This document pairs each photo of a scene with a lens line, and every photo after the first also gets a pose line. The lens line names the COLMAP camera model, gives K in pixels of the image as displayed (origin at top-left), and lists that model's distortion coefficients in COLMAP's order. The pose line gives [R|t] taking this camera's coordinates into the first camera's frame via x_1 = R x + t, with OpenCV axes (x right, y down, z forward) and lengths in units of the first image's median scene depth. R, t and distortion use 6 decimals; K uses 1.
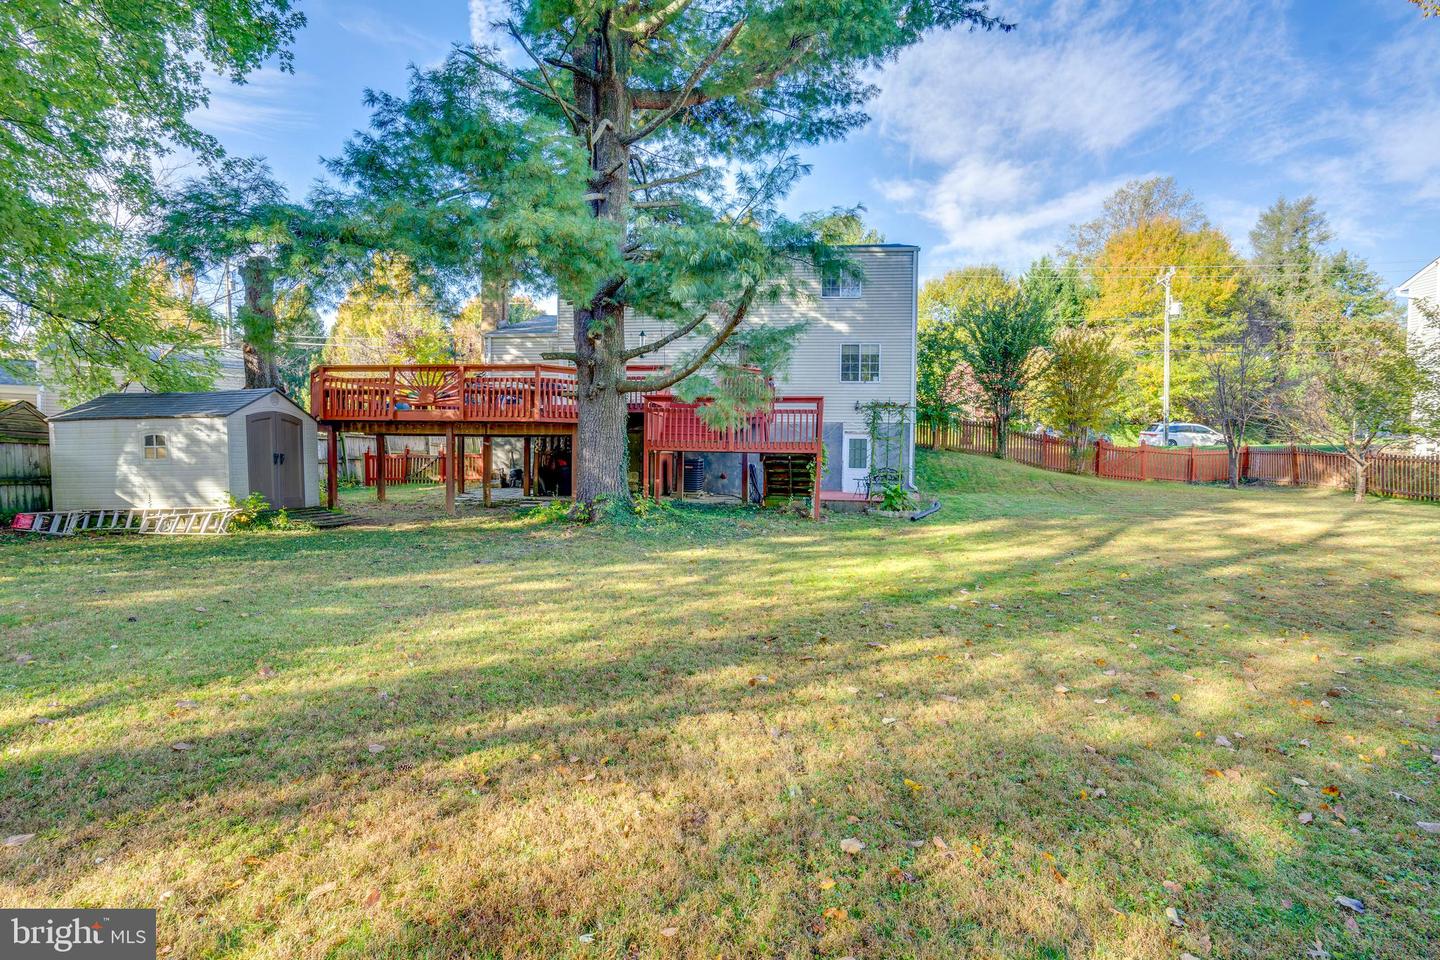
lens RADIAL K [[663.7, 0, 721.2], [0, 663.7, 477.7], [0, 0, 1]] dist [-0.048455, 0.015883]
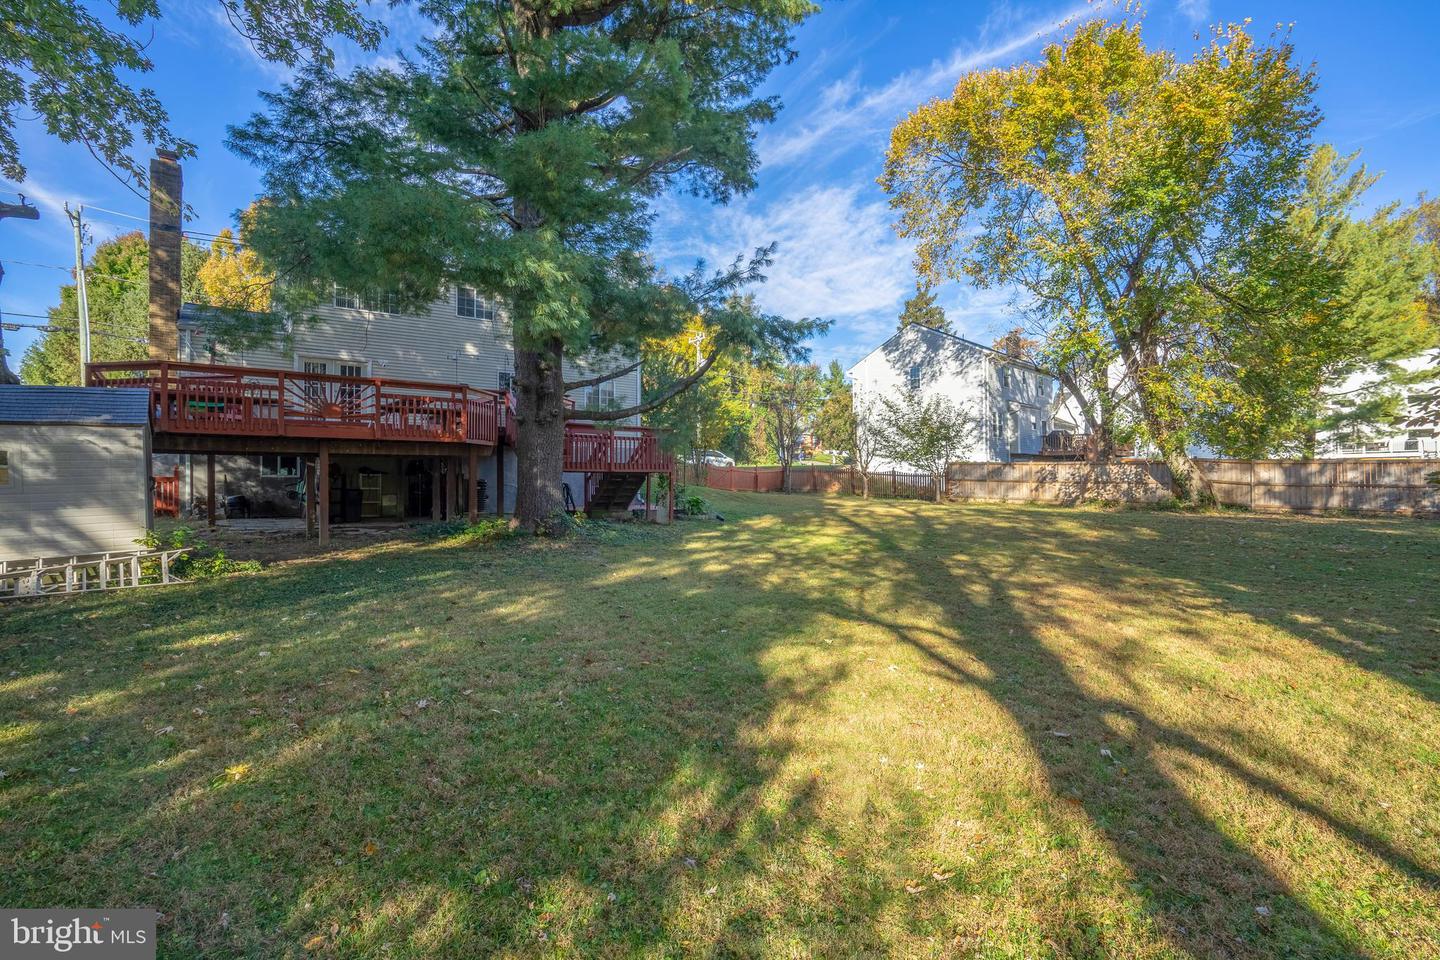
lens RADIAL K [[663.7, 0, 721.2], [0, 663.7, 477.7], [0, 0, 1]] dist [-0.048455, 0.015883]
pose [[0.725156, -0.008698, 0.688530, -0.475453], [0.030062, 0.999367, -0.019036, 0.001727], [-0.687928, 0.034503, 0.724958, -0.009506]]
